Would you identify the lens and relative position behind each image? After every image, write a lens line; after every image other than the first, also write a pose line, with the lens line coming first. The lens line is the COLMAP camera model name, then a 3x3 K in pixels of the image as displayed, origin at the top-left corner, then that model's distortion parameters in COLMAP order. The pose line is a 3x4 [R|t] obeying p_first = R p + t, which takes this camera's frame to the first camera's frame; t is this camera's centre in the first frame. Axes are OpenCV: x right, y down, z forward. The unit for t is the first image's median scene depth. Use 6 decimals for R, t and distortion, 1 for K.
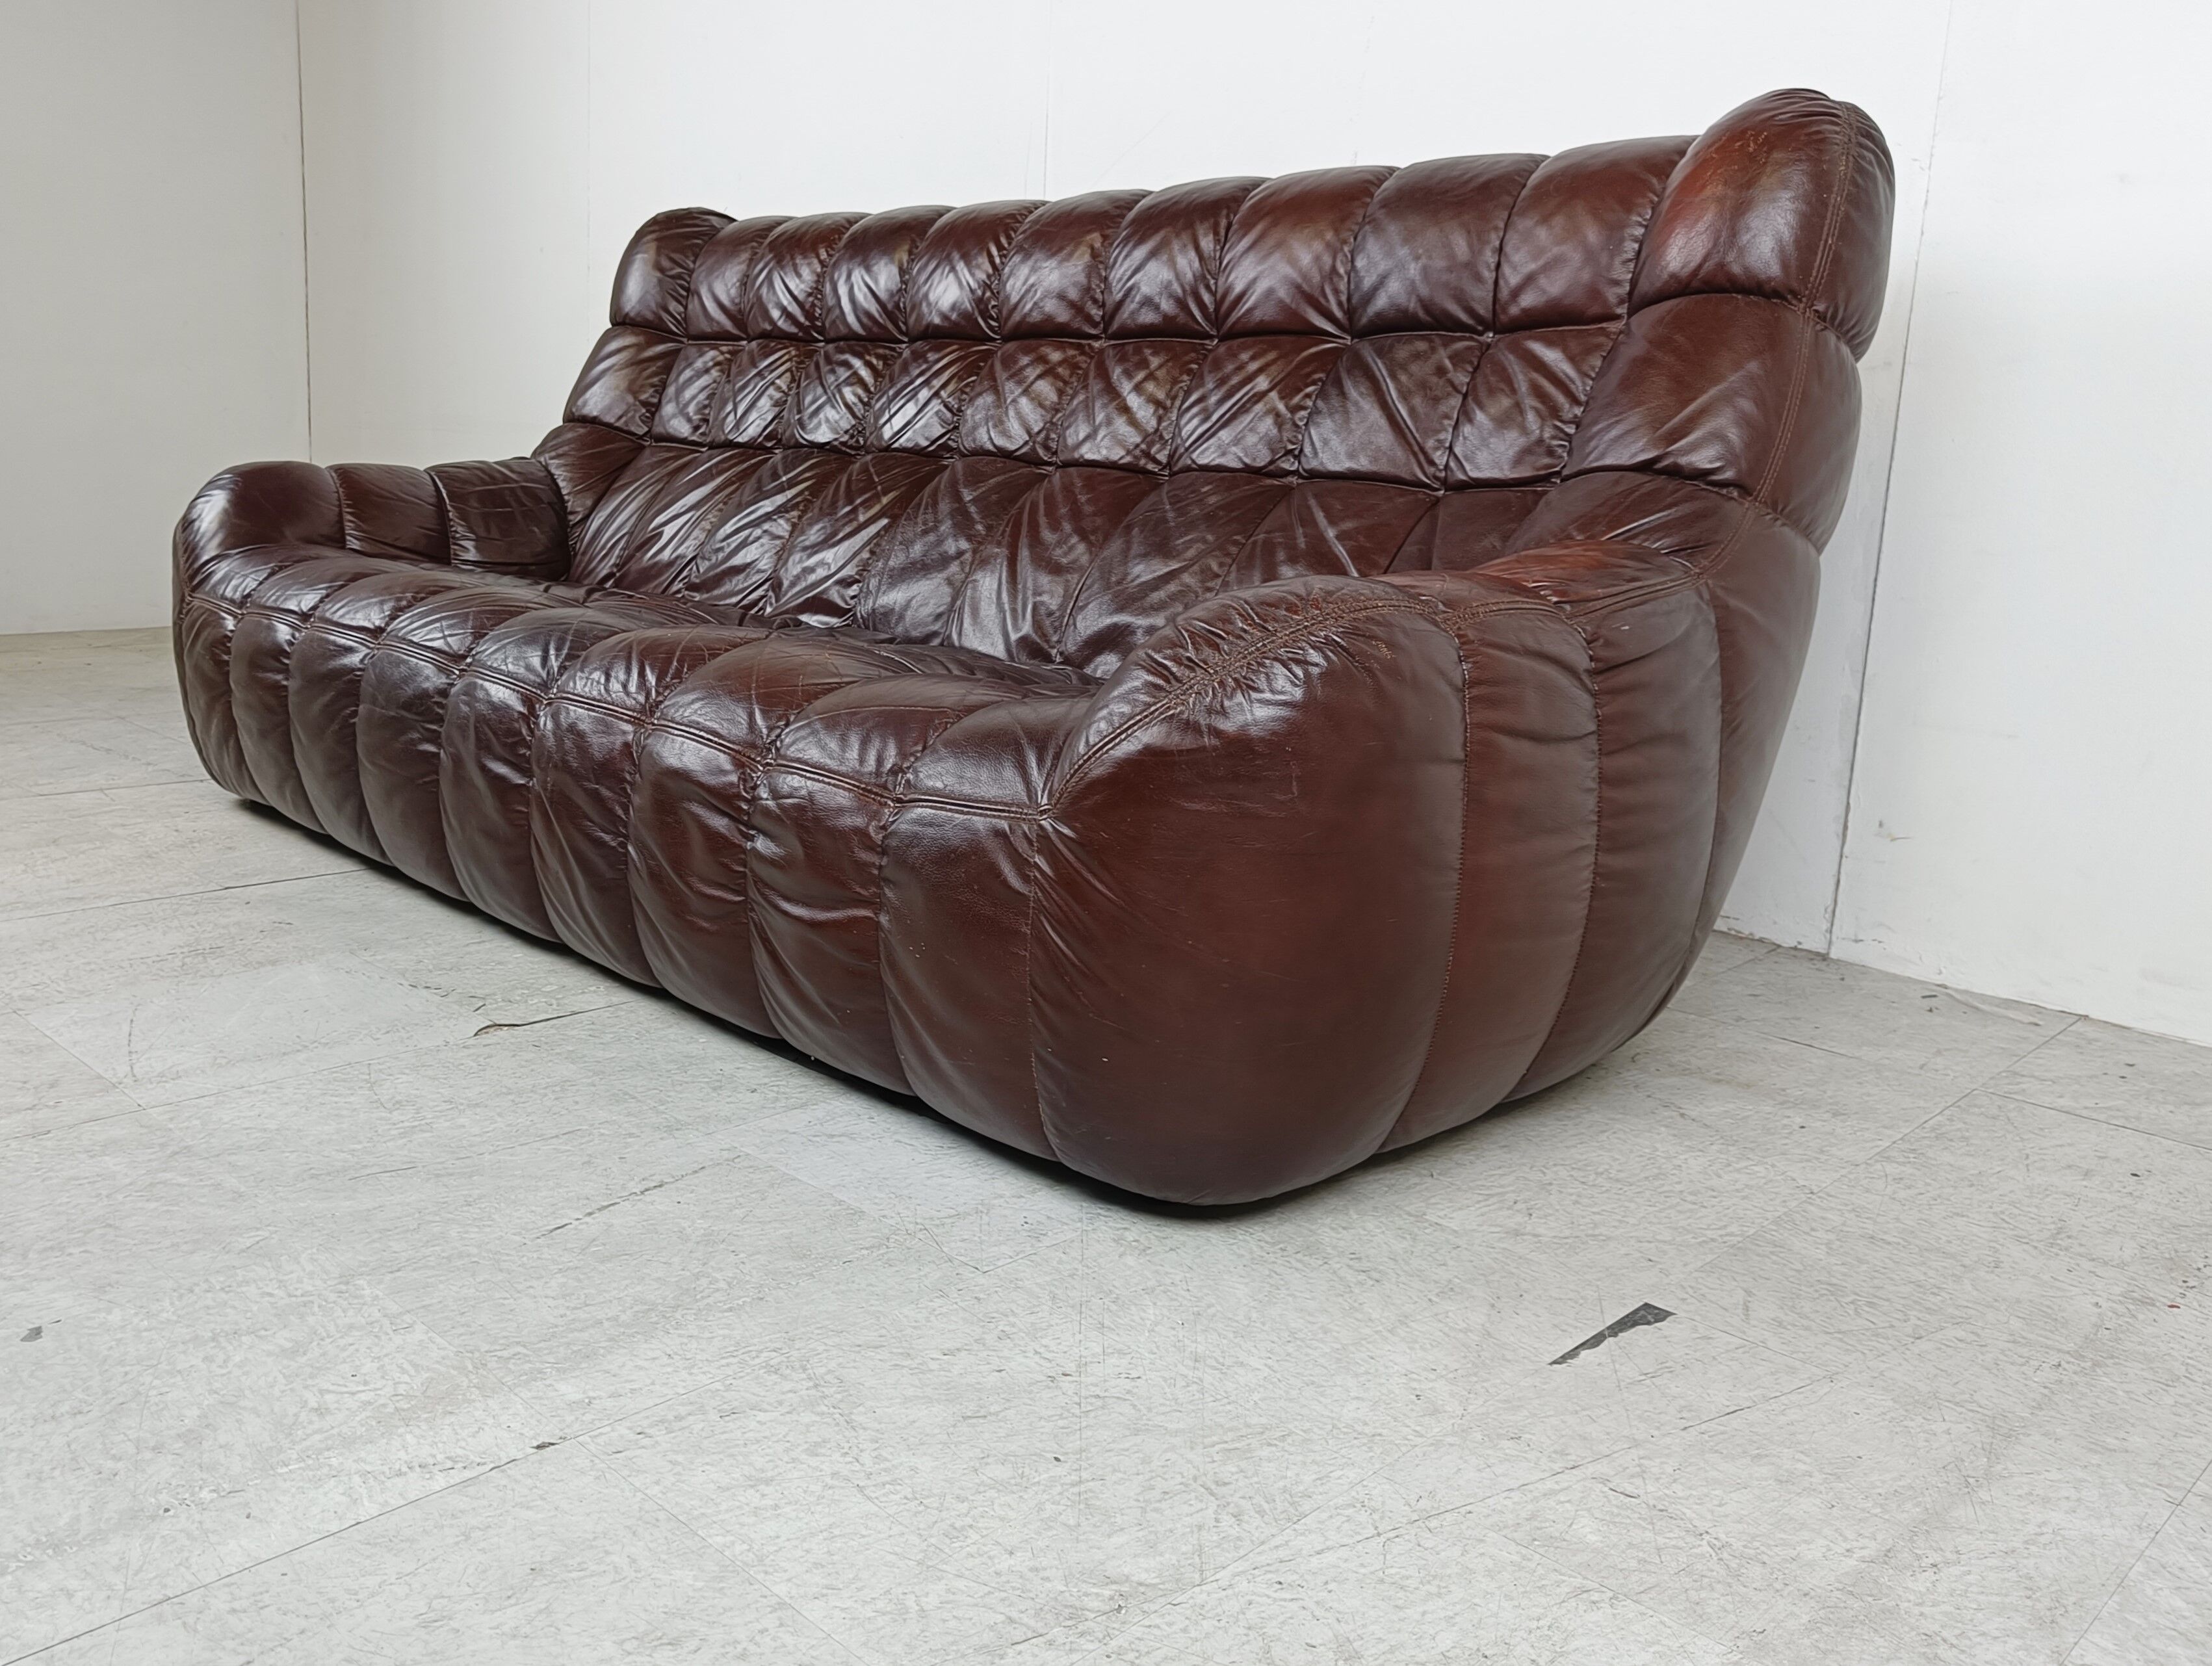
lens RADIAL K [[1866.6, 0, 1026.7], [0, 1866.6, 769.3], [0, 0, 1]] dist [0.025952, -0.029925]
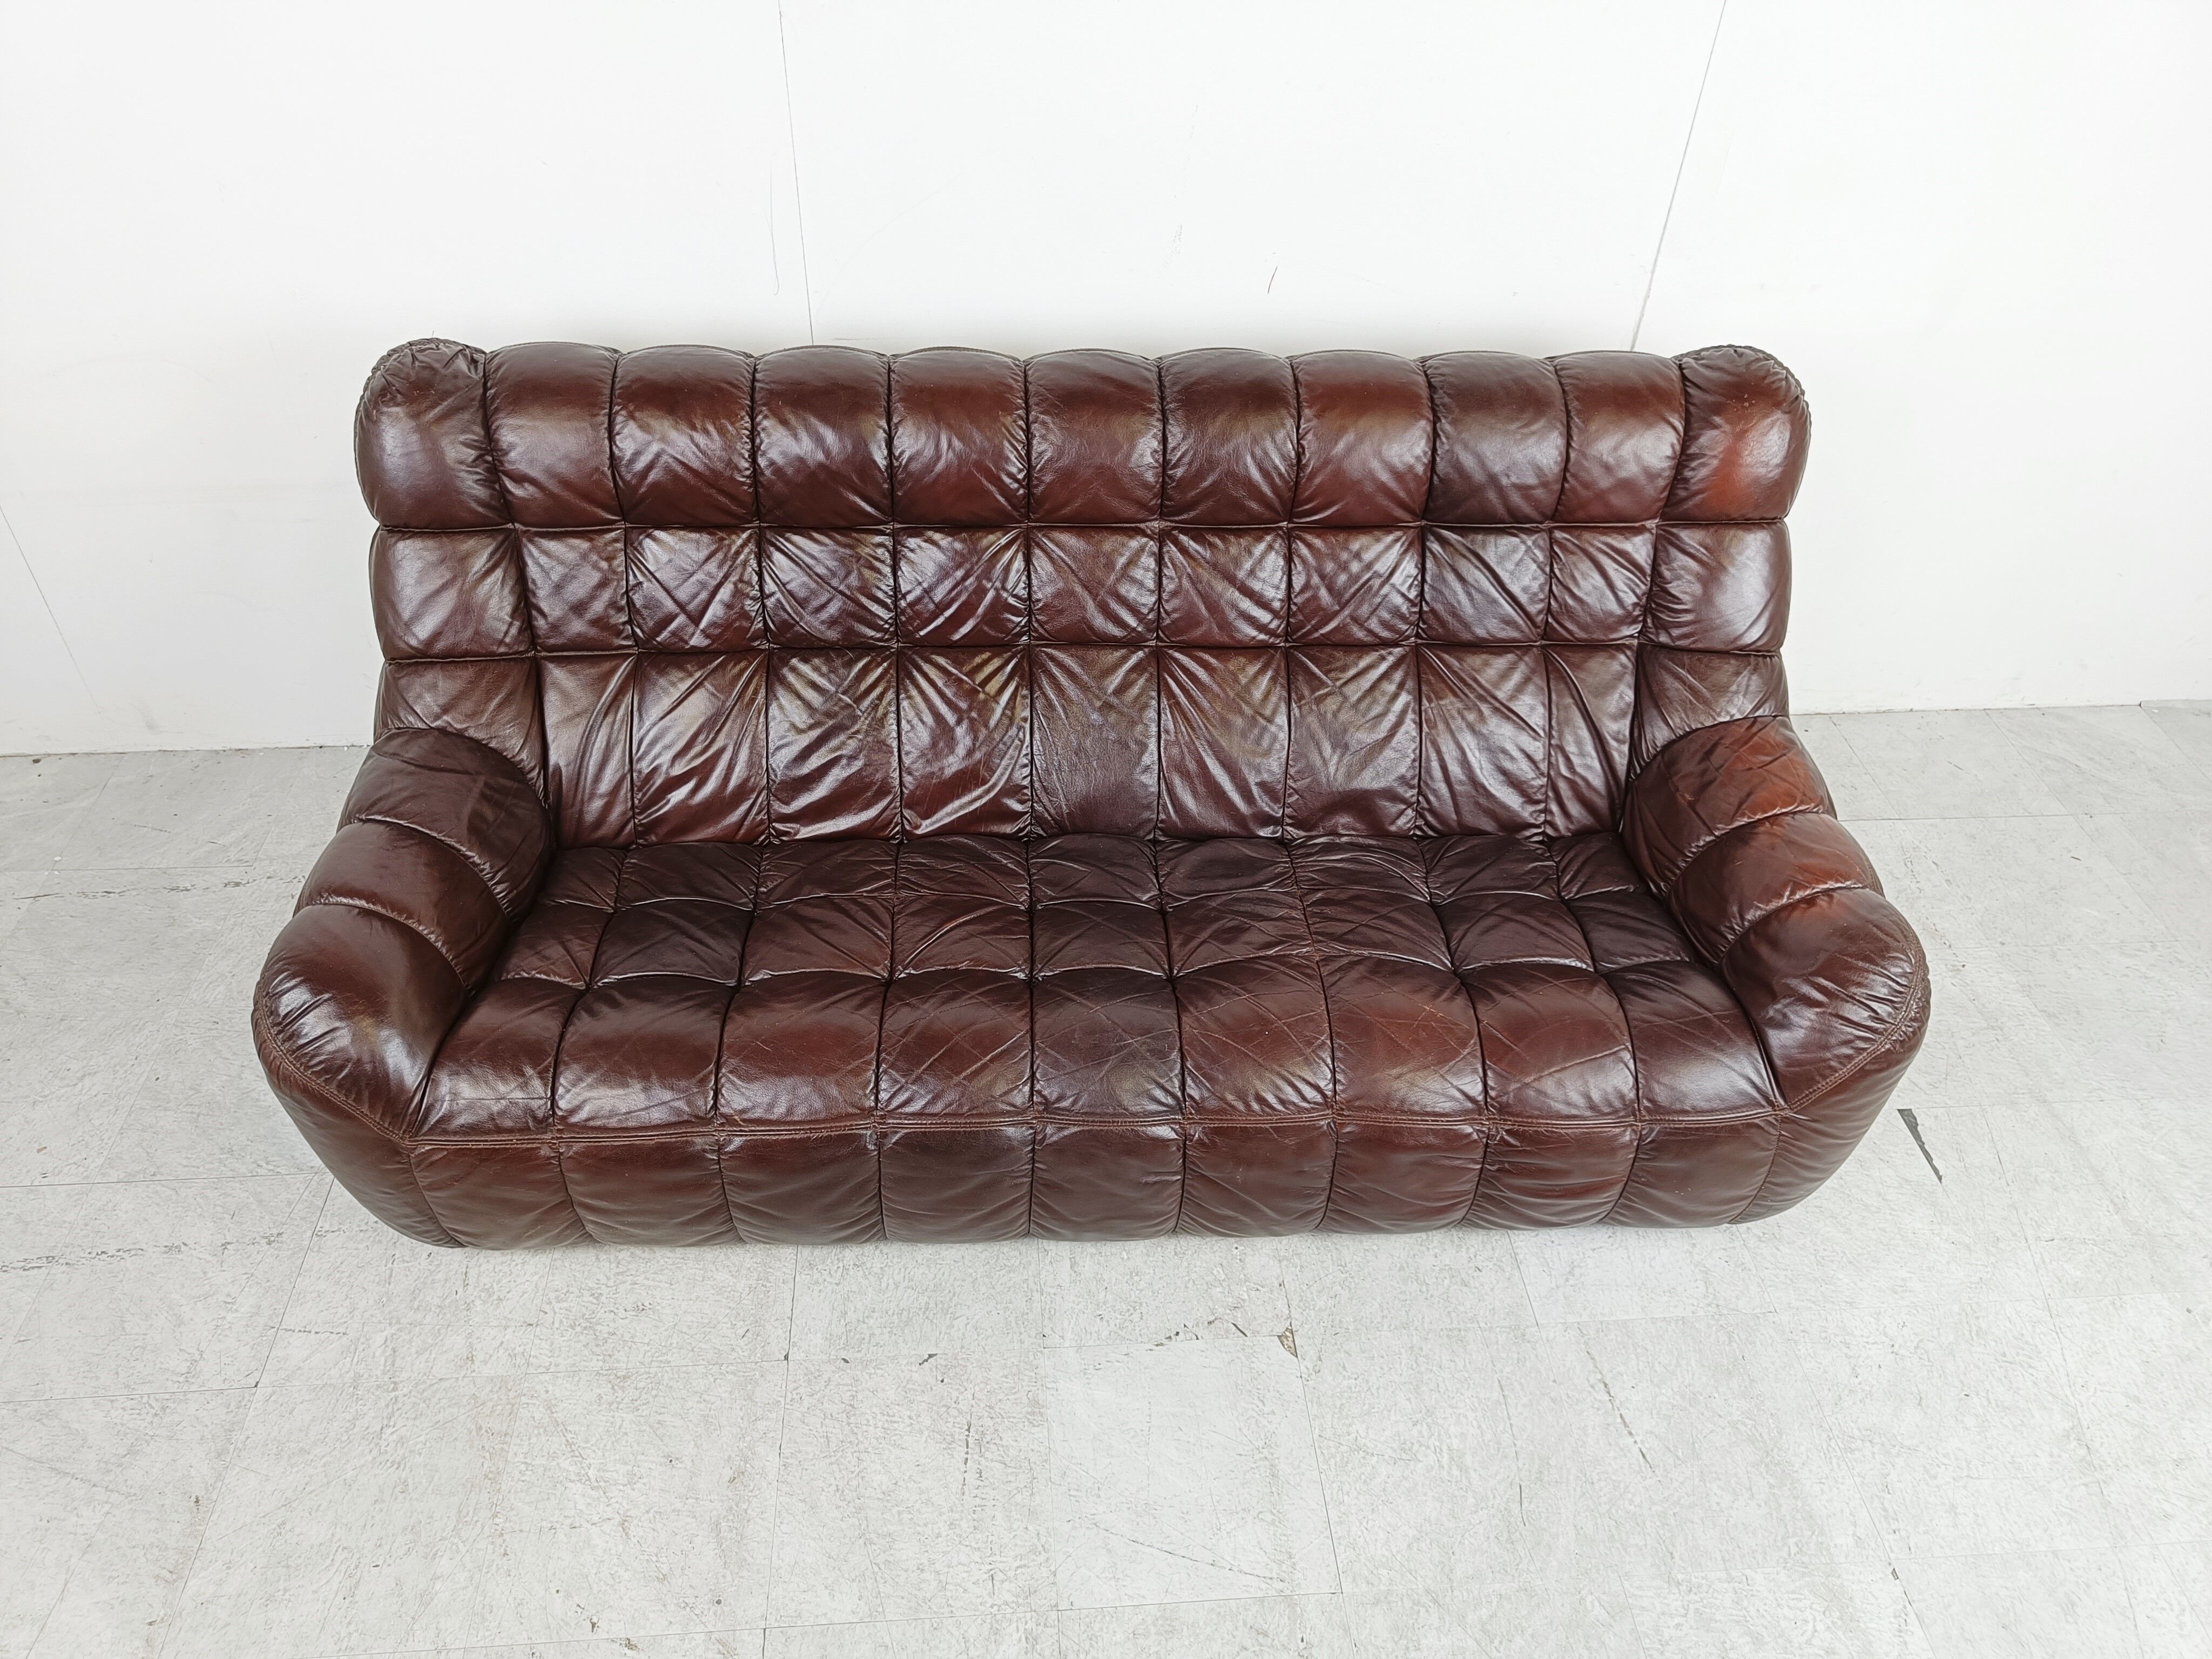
lens RADIAL K [[1534.0, 0, 1101.5], [0, 1534.0, 833.3], [0, 0, 1]] dist [0.008194, 0.001110]
pose [[0.649077, -0.511619, 0.562979, -0.669730], [0.136157, 0.806240, 0.575707, -0.679343], [-0.748438, -0.297025, 0.592972, 0.442885]]
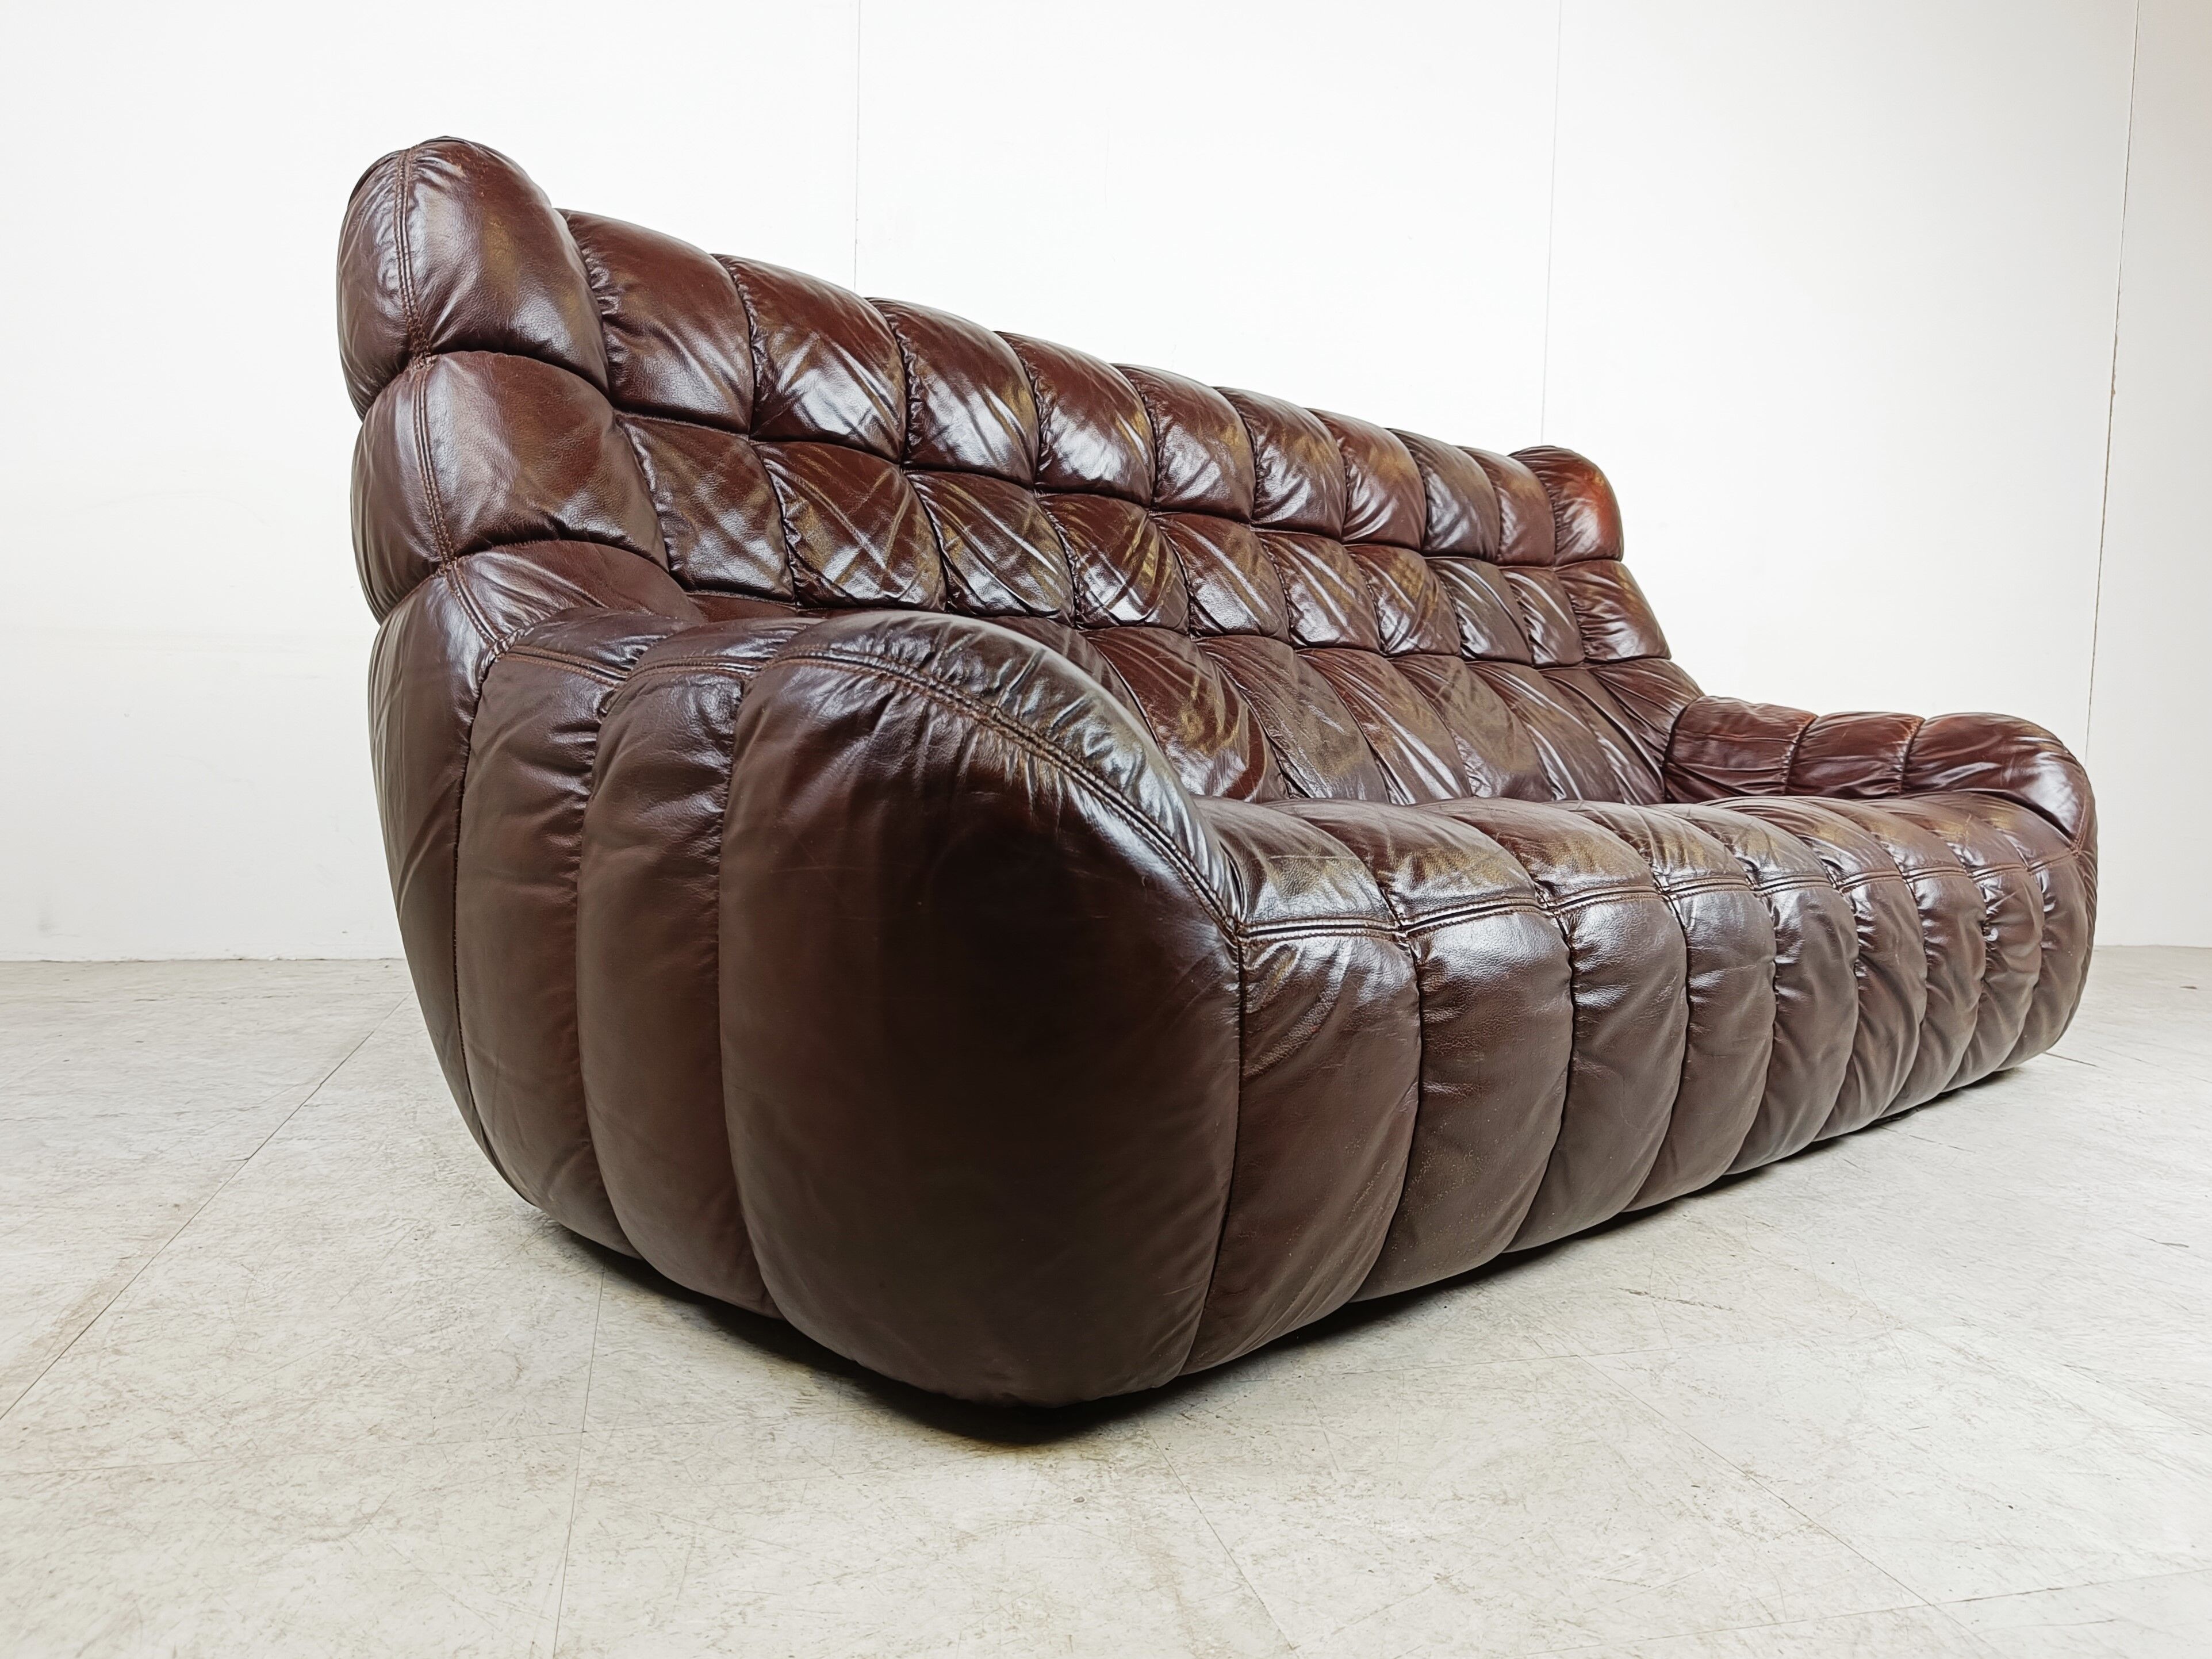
lens RADIAL K [[1636.4, 0, 1123.6], [0, 1636.4, 849.4], [0, 0, 1]] dist [0.007619, -0.000298]
pose [[-0.038350, -0.110280, 0.993160, -0.953207], [0.155987, 0.981047, 0.114958, -0.184804], [-0.987014, 0.159328, -0.020421, 1.214288]]
